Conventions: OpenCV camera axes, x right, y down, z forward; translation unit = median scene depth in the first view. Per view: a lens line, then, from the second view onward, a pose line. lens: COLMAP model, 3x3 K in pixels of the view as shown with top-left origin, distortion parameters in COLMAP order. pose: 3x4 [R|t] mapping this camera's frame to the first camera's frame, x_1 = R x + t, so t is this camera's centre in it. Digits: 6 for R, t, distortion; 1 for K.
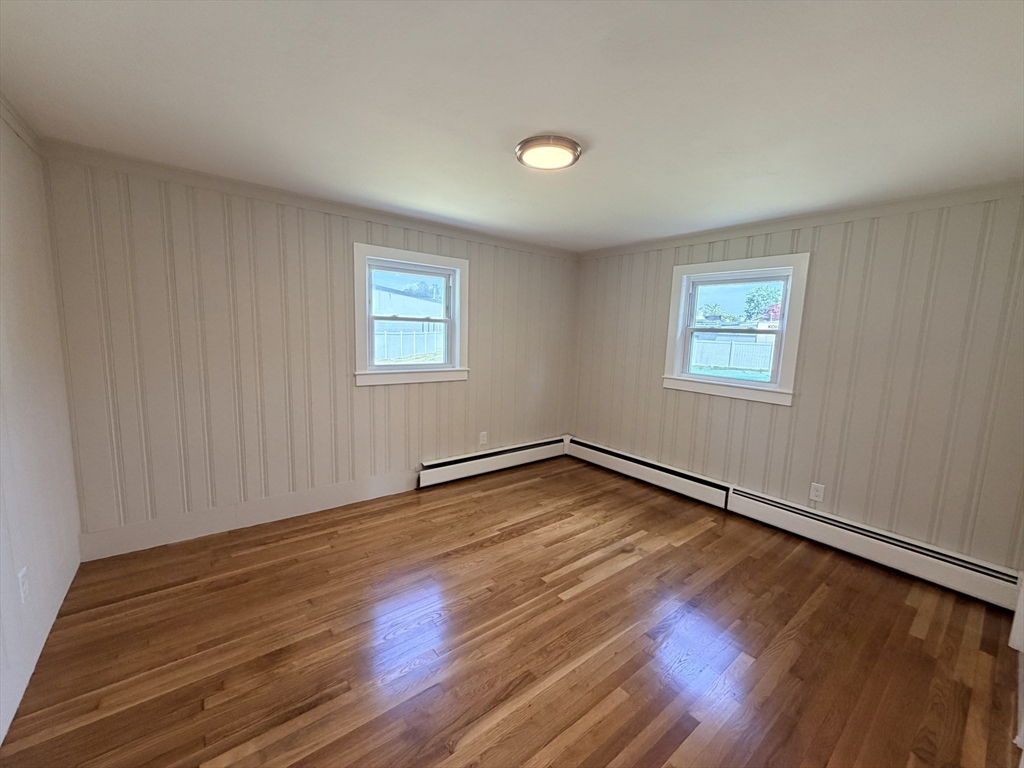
lens RADIAL K [[409.0, 0, 508.7], [0, 409.0, 384.6], [0, 0, 1]] dist [0.000464, 0.000111]
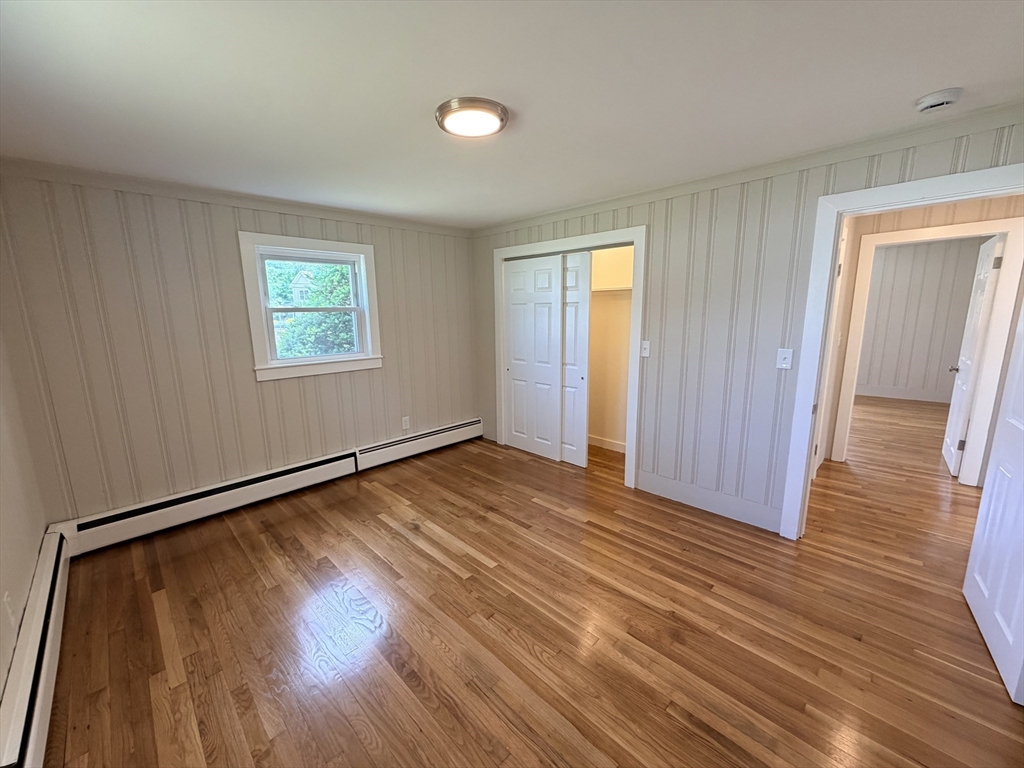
lens RADIAL K [[409.0, 0, 508.7], [0, 409.0, 384.6], [0, 0, 1]] dist [0.000464, 0.000111]
pose [[-0.112079, -0.212389, 0.970736, -0.651669], [0.143309, 0.963224, 0.227291, -0.138866], [-0.983311, 0.164590, -0.077520, 0.776561]]
